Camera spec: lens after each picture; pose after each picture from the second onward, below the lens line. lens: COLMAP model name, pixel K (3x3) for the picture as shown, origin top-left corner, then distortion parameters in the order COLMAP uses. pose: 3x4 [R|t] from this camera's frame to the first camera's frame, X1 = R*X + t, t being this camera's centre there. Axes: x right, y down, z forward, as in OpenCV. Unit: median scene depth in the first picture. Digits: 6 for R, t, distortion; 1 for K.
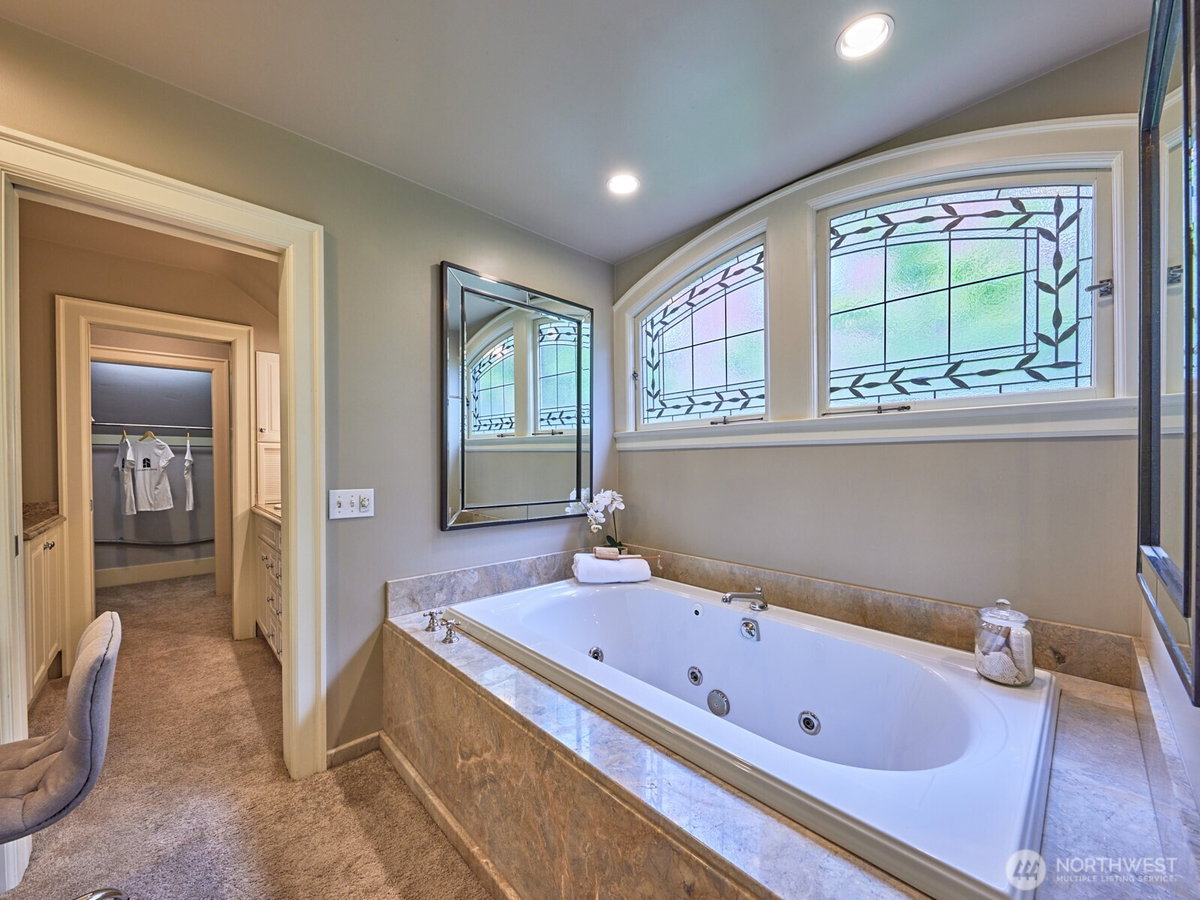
lens RADIAL K [[458.5, 0, 620.7], [0, 458.5, 469.5], [0, 0, 1]] dist [-0.000335, -0.000640]
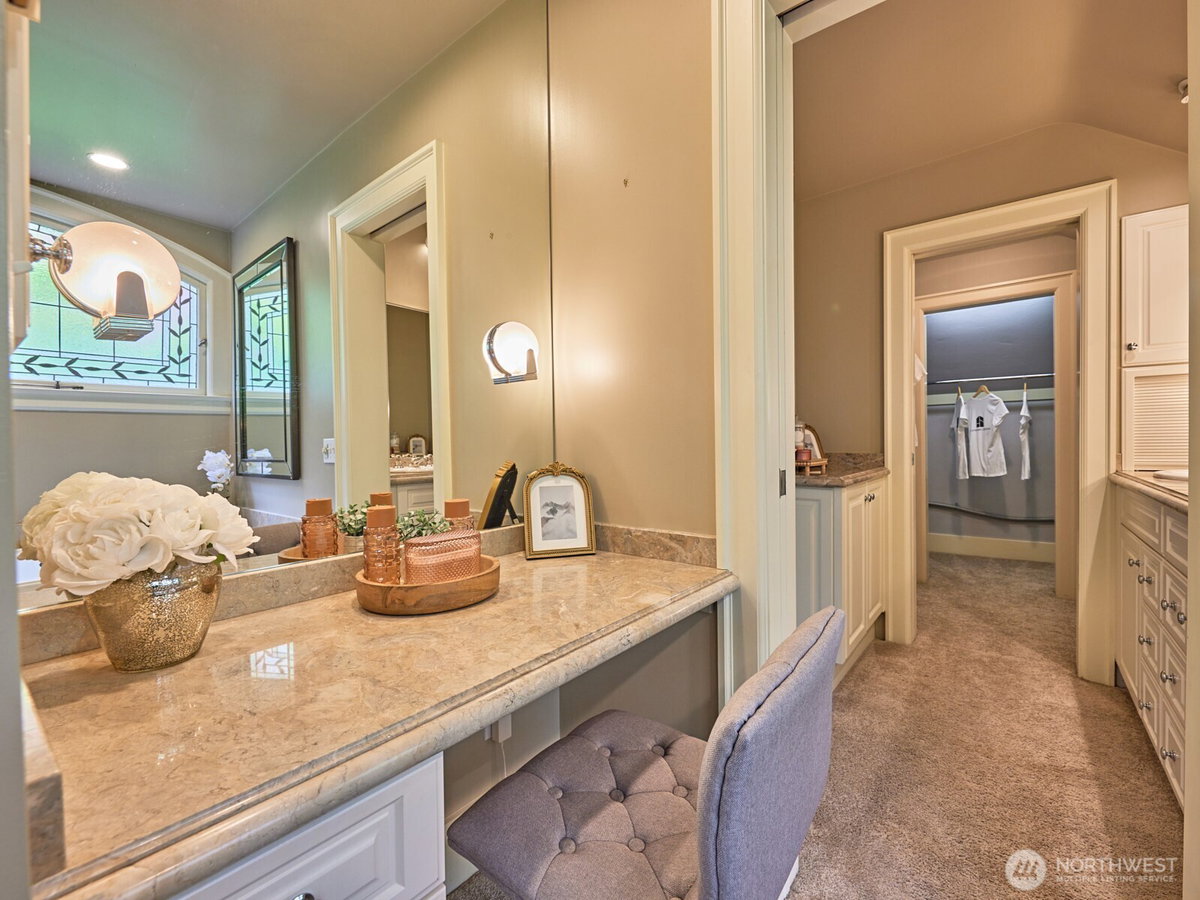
lens RADIAL K [[513.5, 0, 600.5], [0, 513.5, 452.0], [0, 0, 1]] dist [-0.003982, -0.000723]
pose [[0.109602, 0.013983, -0.993877, -0.139189], [0.001501, 0.999898, 0.014233, 0.029259], [0.993974, -0.003051, 0.109570, 0.171180]]
